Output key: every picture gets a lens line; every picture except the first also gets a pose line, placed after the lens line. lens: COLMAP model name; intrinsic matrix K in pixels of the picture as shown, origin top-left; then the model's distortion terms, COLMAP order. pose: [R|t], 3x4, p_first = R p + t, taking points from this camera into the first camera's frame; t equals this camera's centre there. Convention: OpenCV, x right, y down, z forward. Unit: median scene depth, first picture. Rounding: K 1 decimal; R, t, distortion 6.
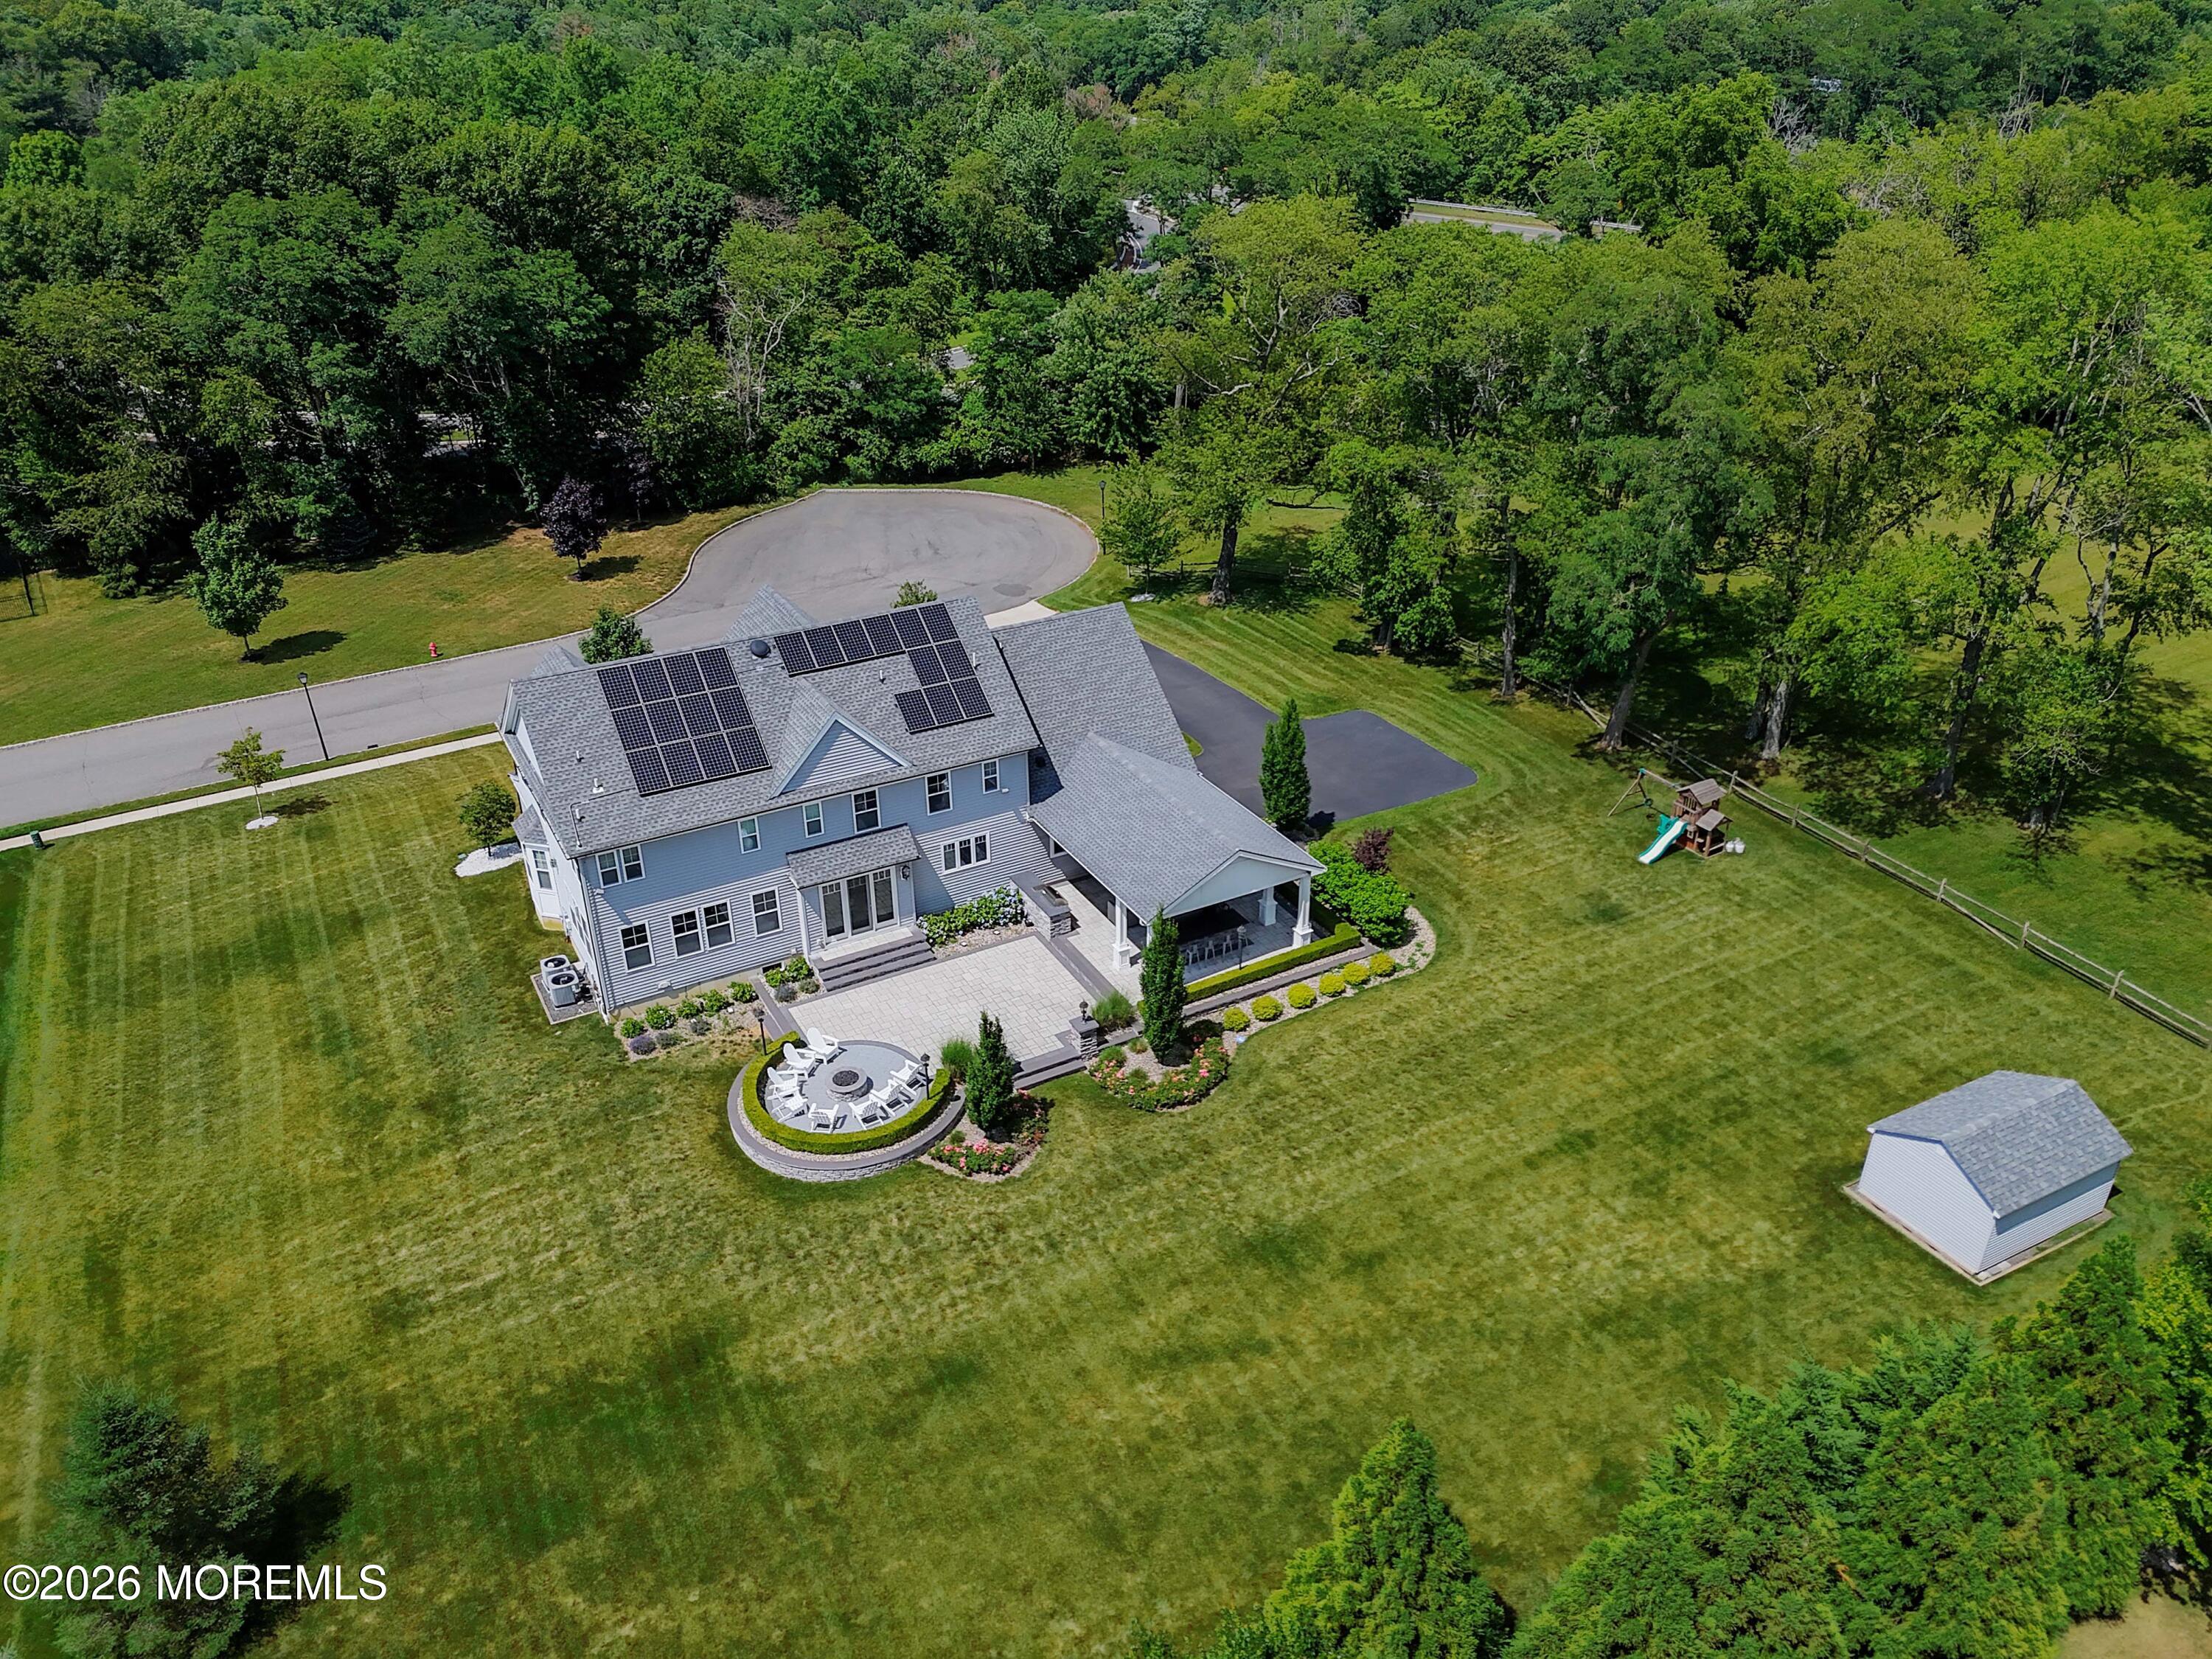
lens RADIAL K [[1630.7, 0, 1103.4], [0, 1630.7, 831.9], [0, 0, 1]] dist [0.069750, -0.063636]
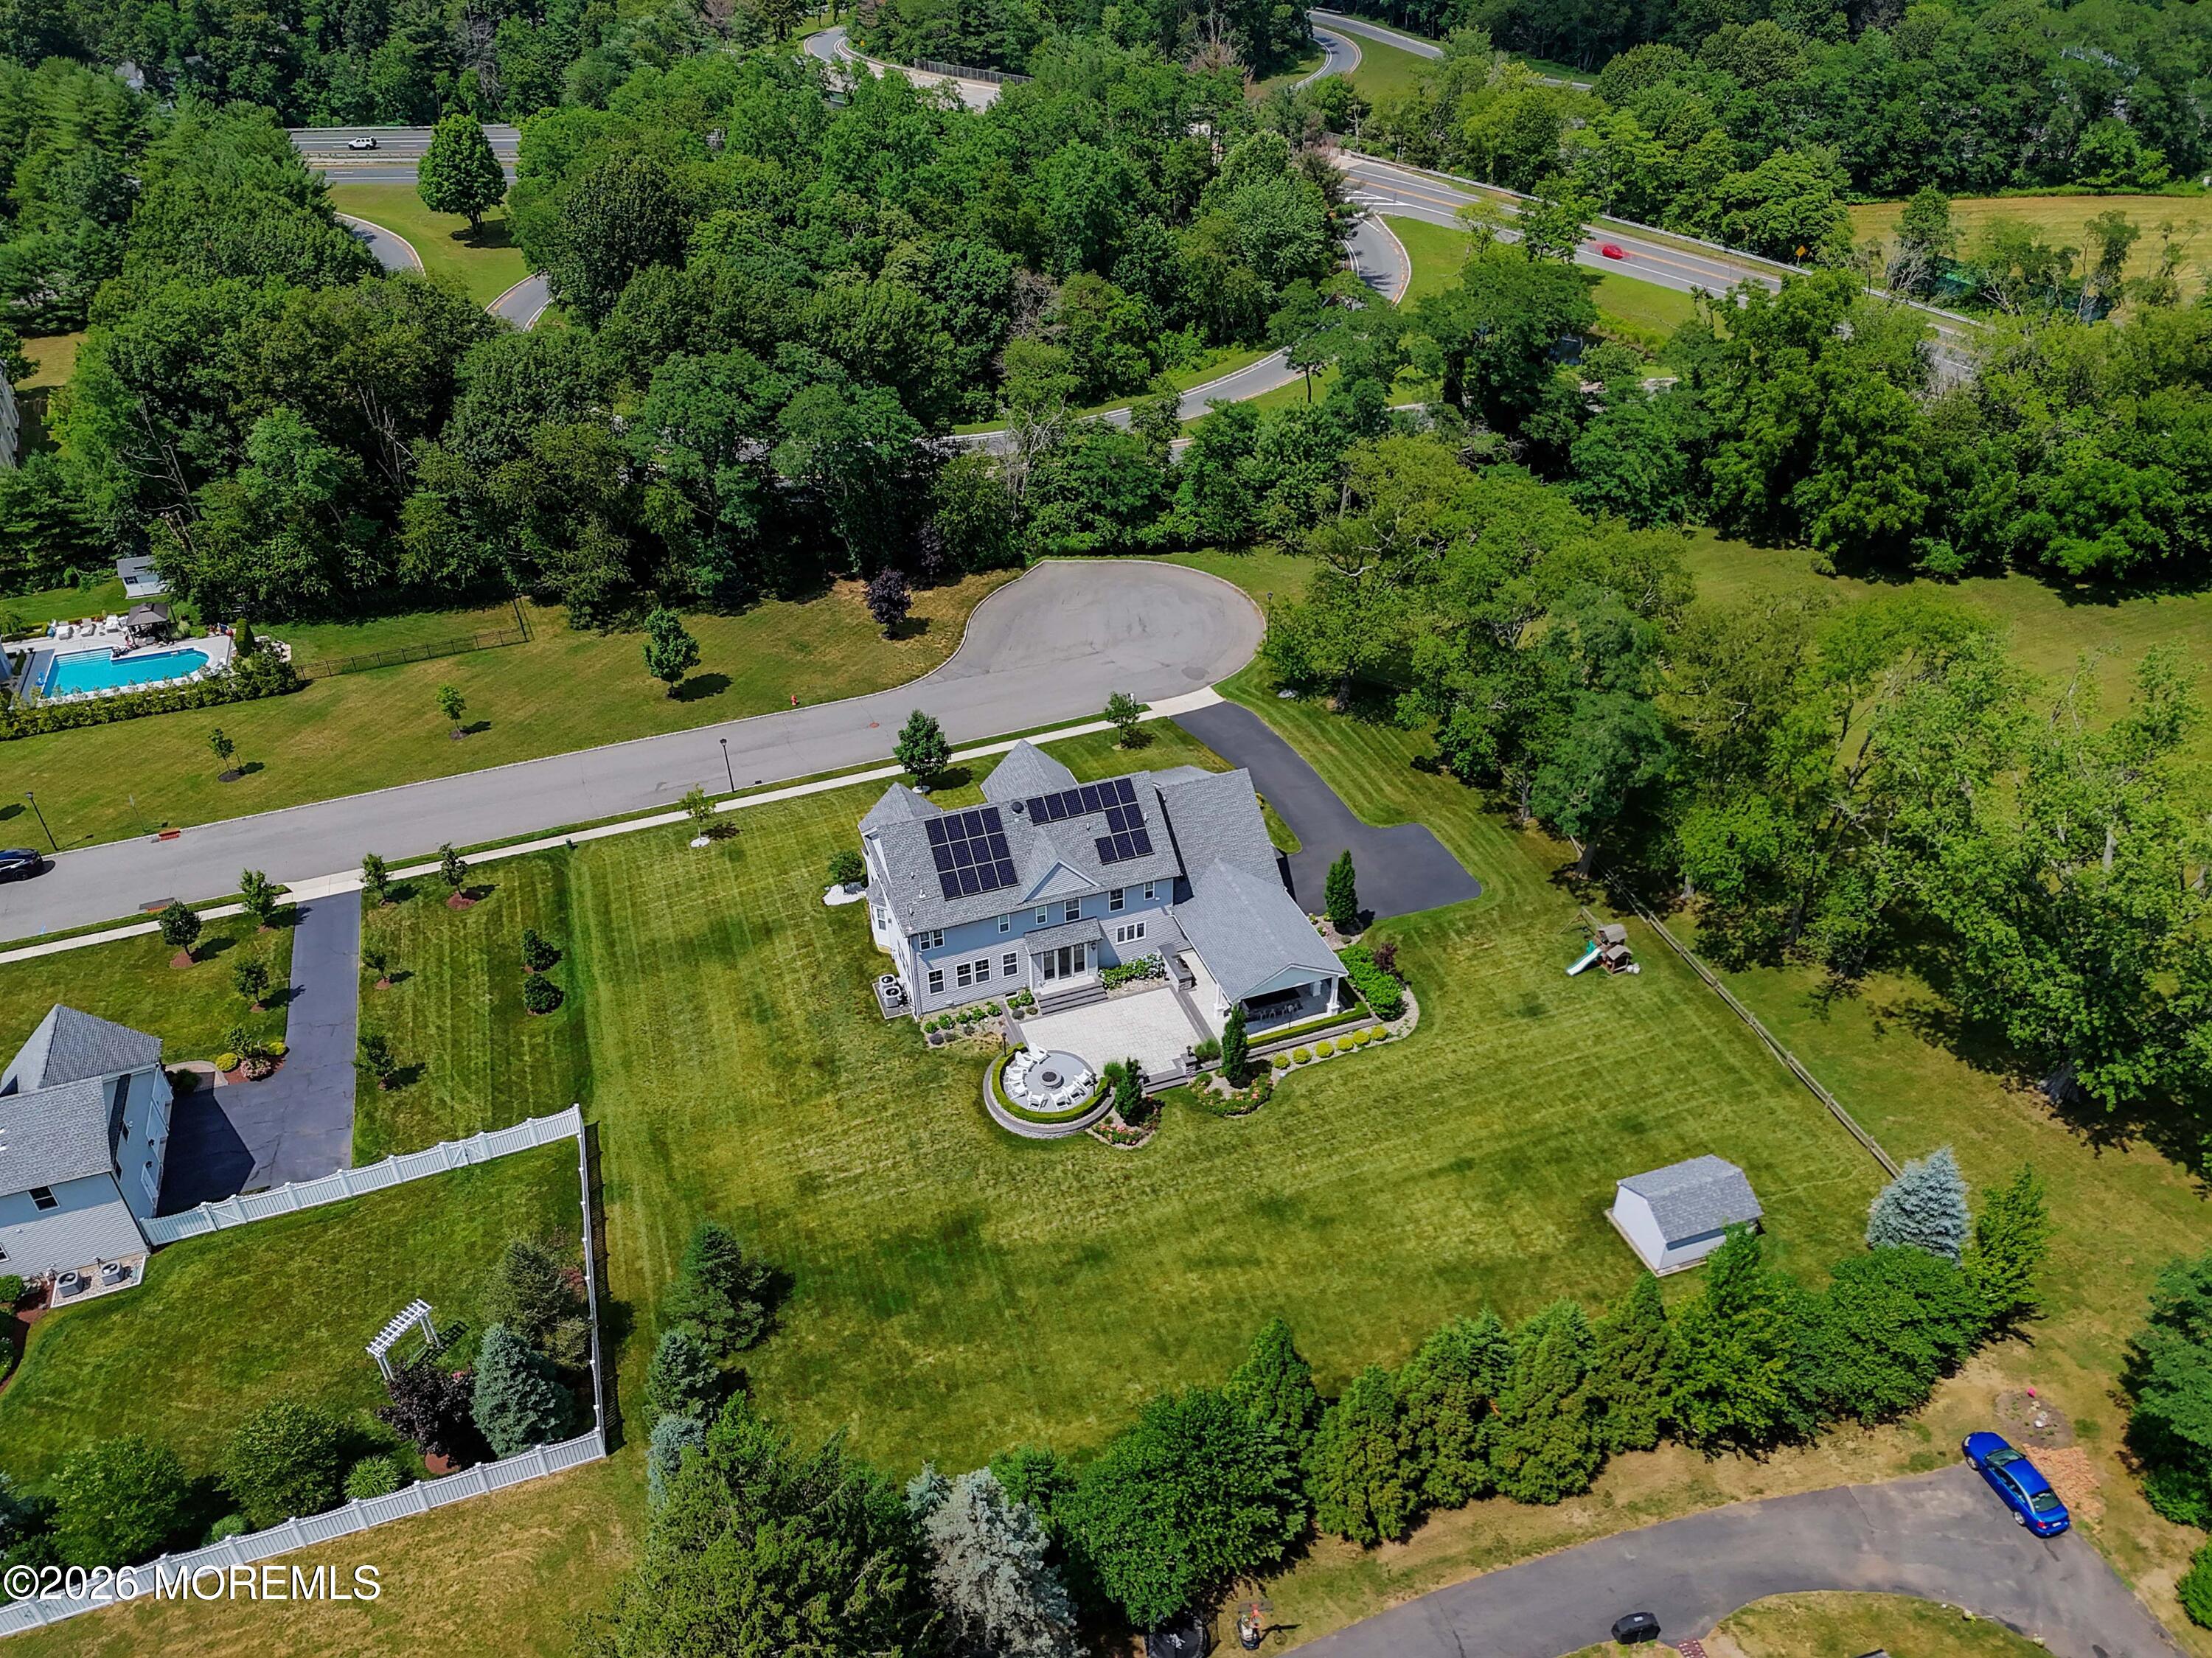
lens RADIAL K [[1632.3, 0, 1101.6], [0, 1632.3, 830.5], [0, 0, 1]] dist [0.087072, -0.091495]
pose [[0.987889, 0.089776, -0.126550, 0.087731], [-0.075082, 0.990354, 0.116458, -0.292721], [0.135784, -0.105546, 0.985100, -0.633308]]
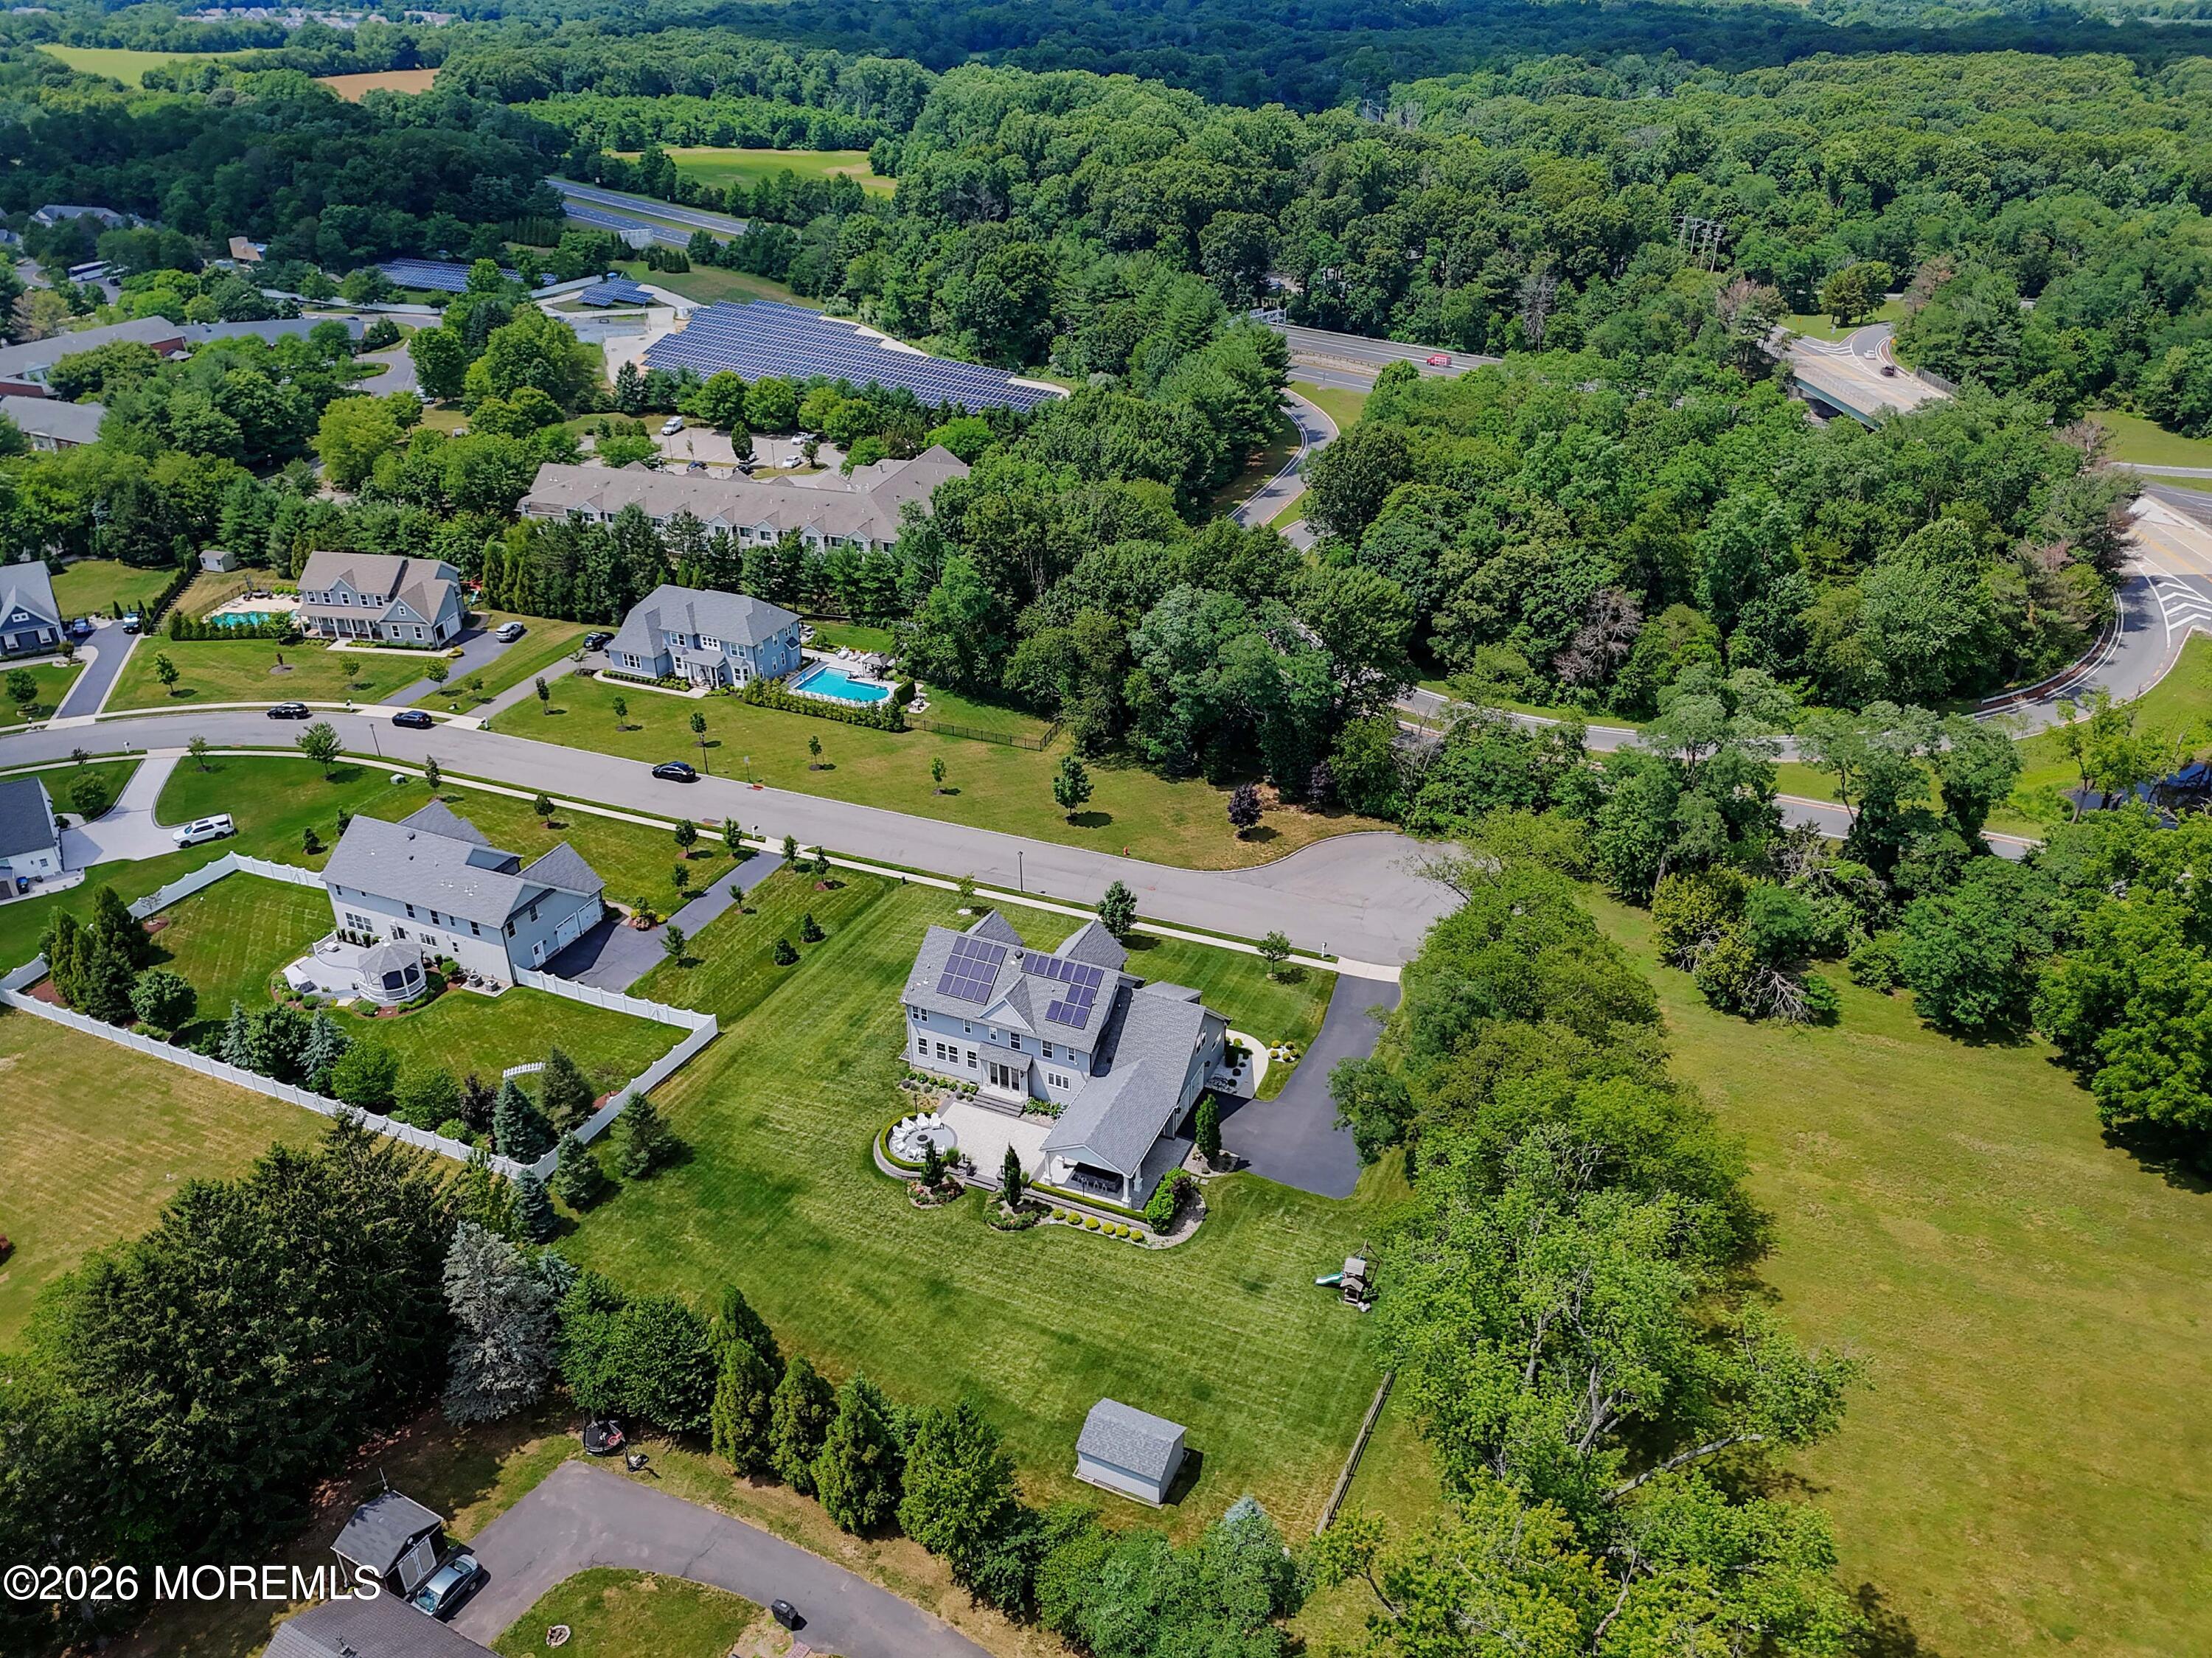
lens RADIAL K [[1637.8, 0, 1103.8], [0, 1637.8, 825.8], [0, 0, 1]] dist [0.069507, -0.067875]
pose [[0.603144, 0.389824, -0.695884, 1.372981], [-0.380139, 0.907469, 0.178872, -0.728895], [0.701222, 0.156647, 0.695521, -0.511511]]
